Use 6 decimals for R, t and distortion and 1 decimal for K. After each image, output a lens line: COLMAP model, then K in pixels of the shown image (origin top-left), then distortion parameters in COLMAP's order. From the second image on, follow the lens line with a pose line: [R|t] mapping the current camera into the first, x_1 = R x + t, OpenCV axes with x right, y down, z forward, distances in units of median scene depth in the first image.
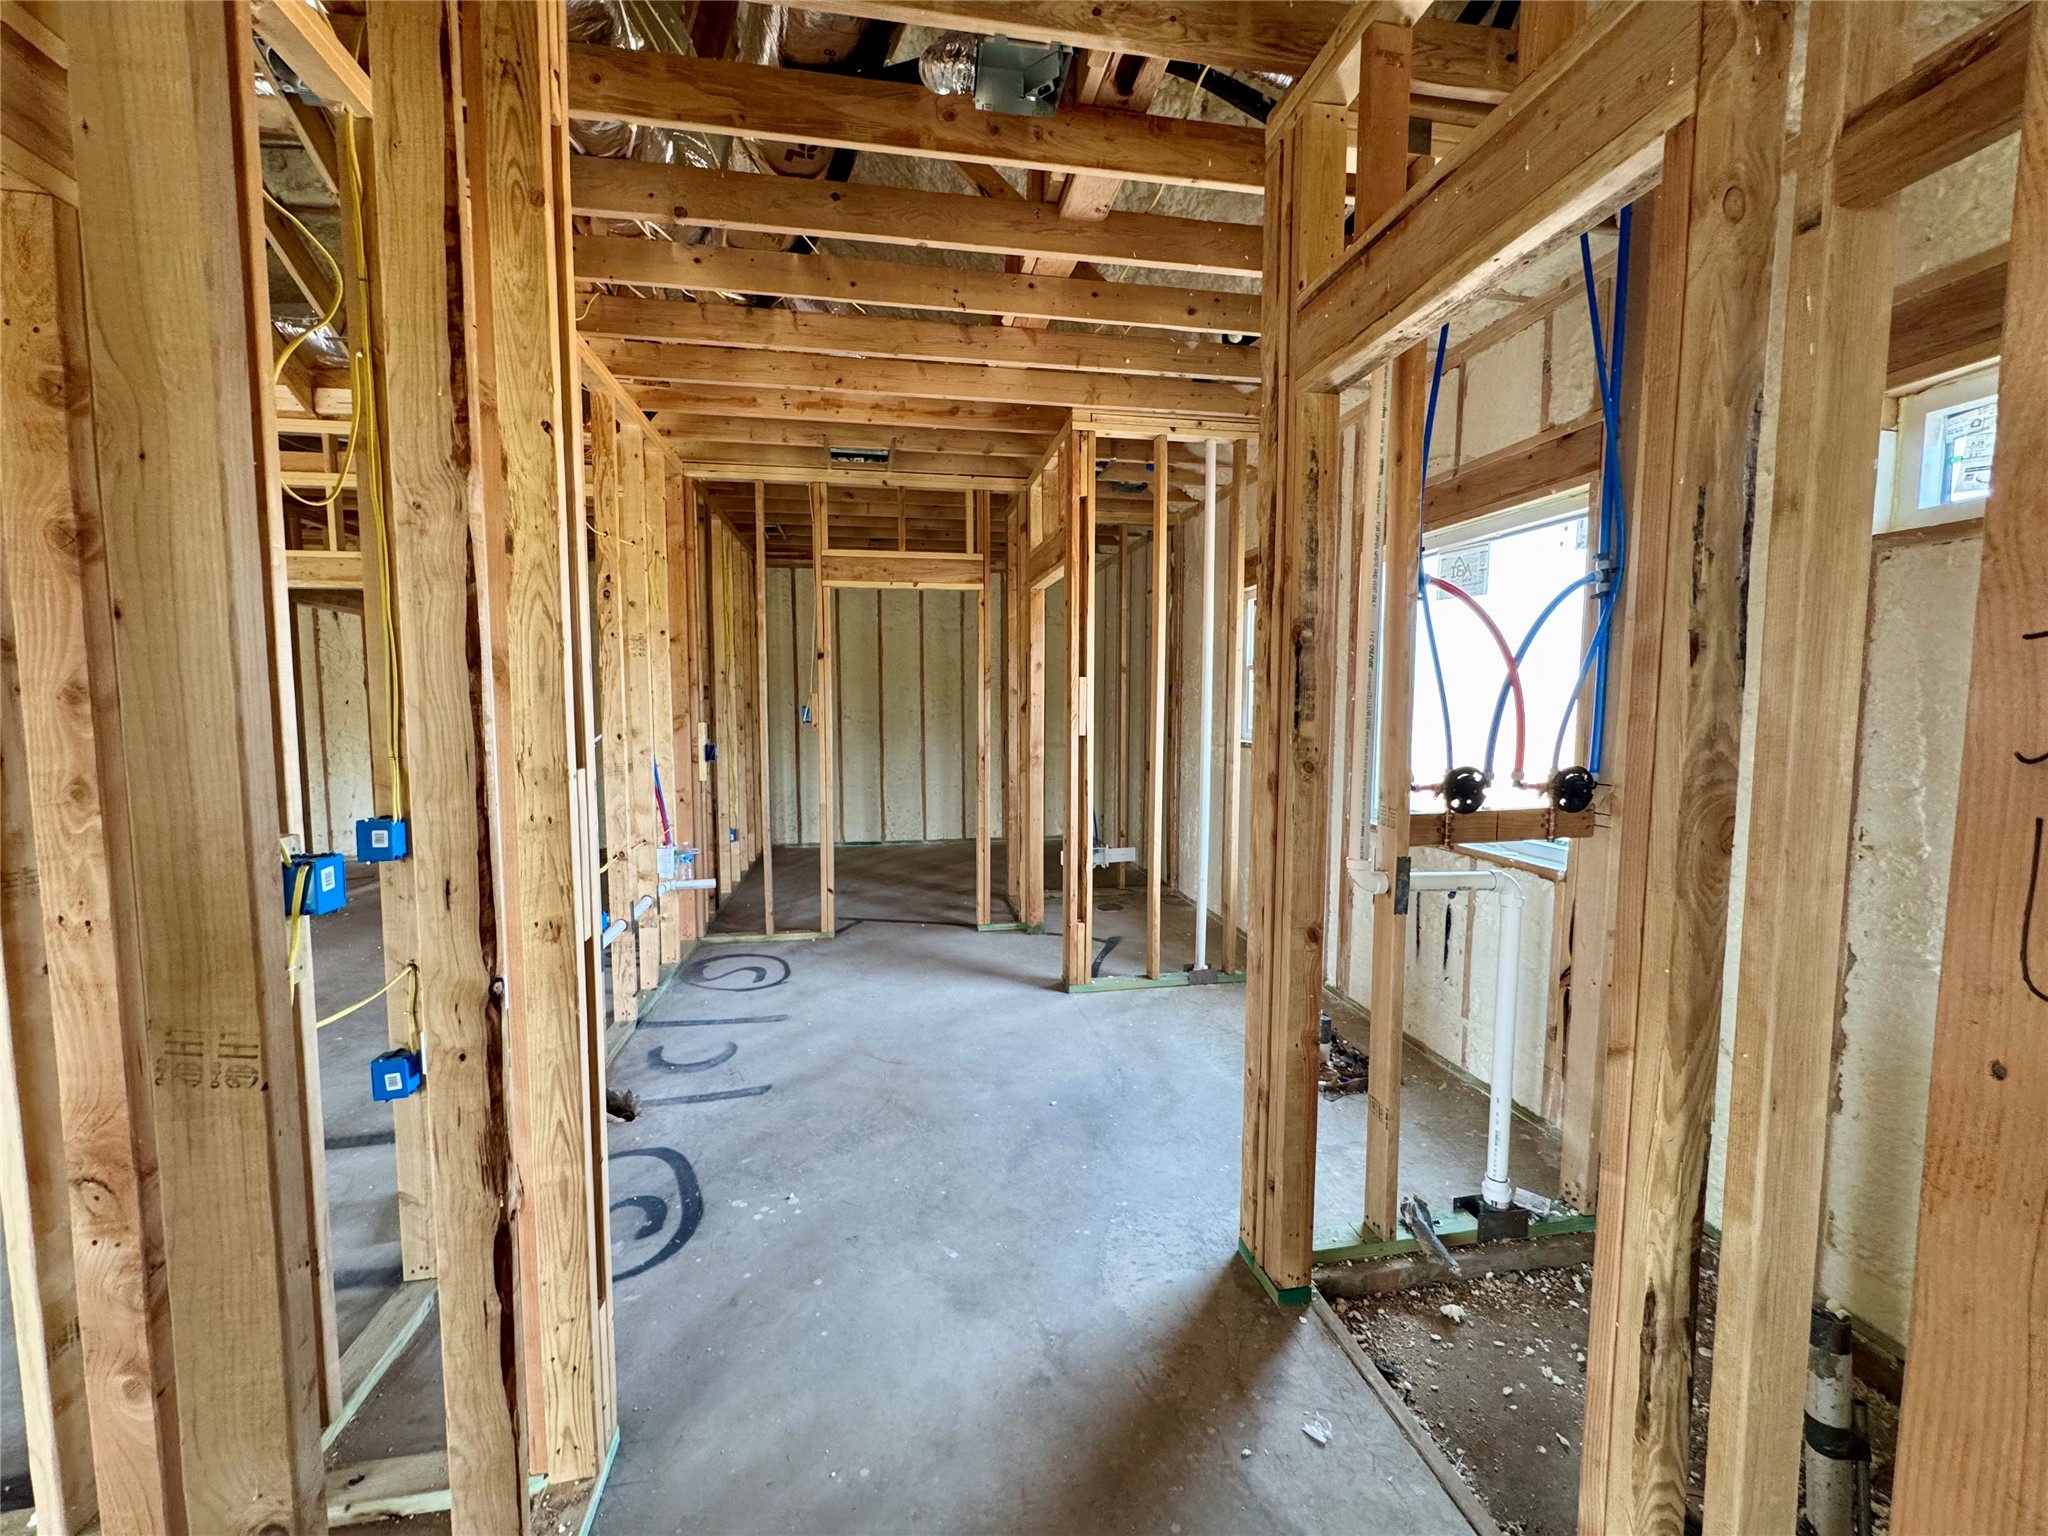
lens RADIAL K [[817.6, 0, 1023.7], [0, 817.6, 765.0], [0, 0, 1]] dist [-0.001857, -0.000013]
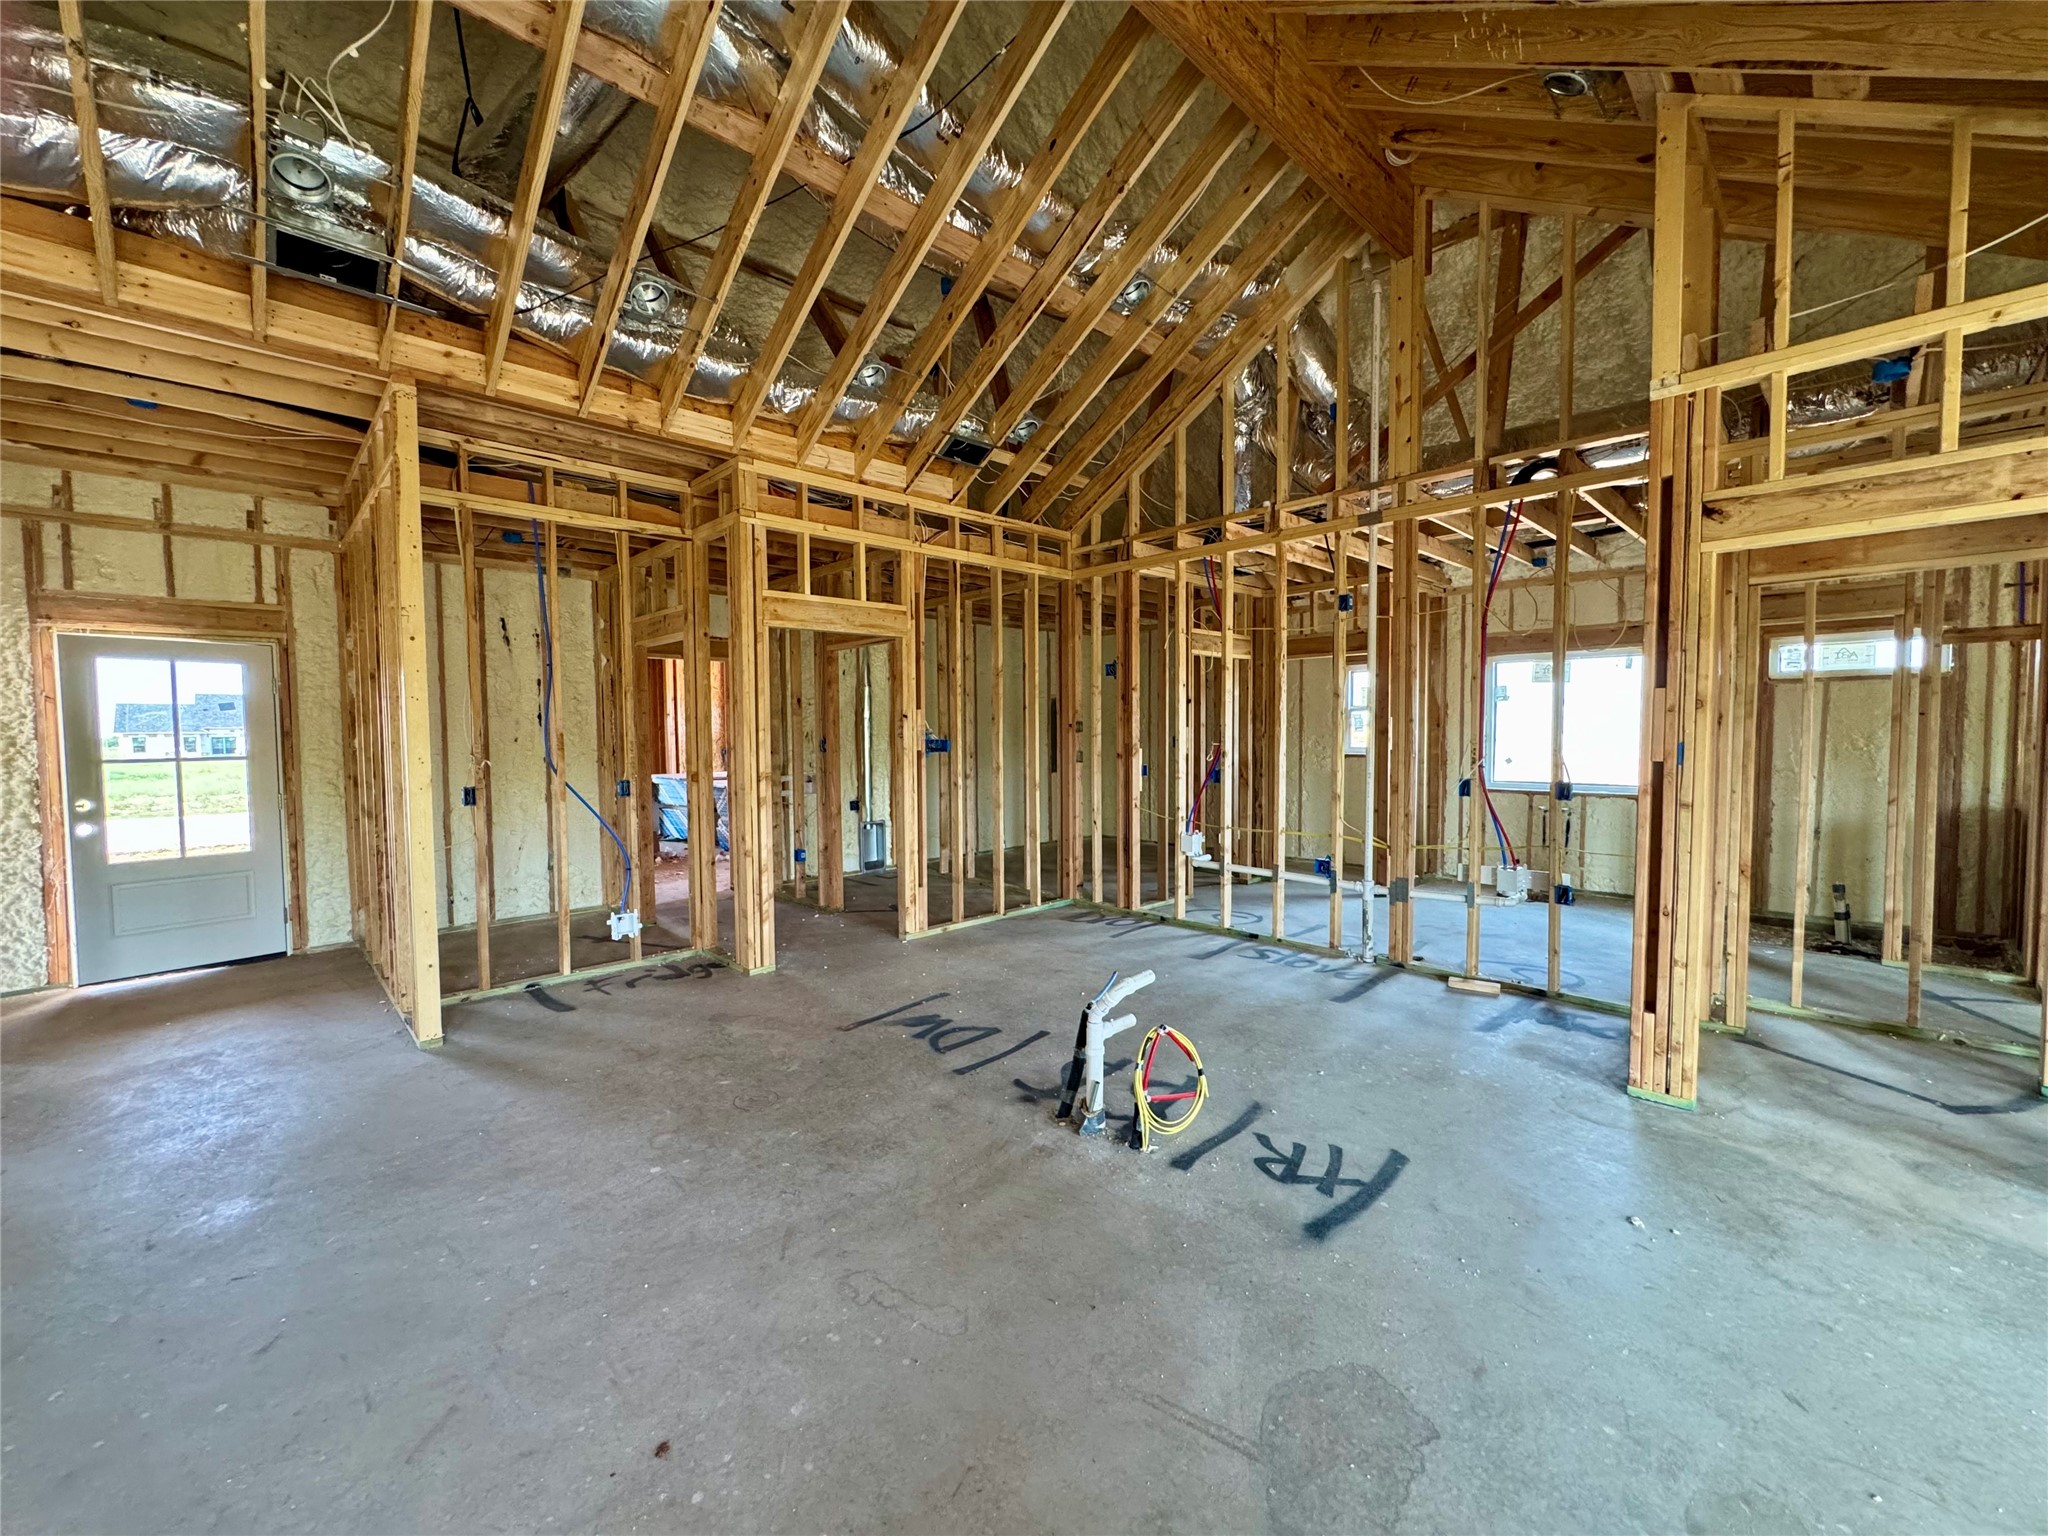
lens RADIAL K [[817.6, 0, 1017.4], [0, 817.6, 768.8], [0, 0, 1]] dist [-0.001857, -0.000013]
pose [[0.832443, -0.029512, 0.553324, -2.022331], [0.052794, 0.998262, -0.026182, 0.011569], [-0.551589, 0.051007, 0.832555, -0.045810]]
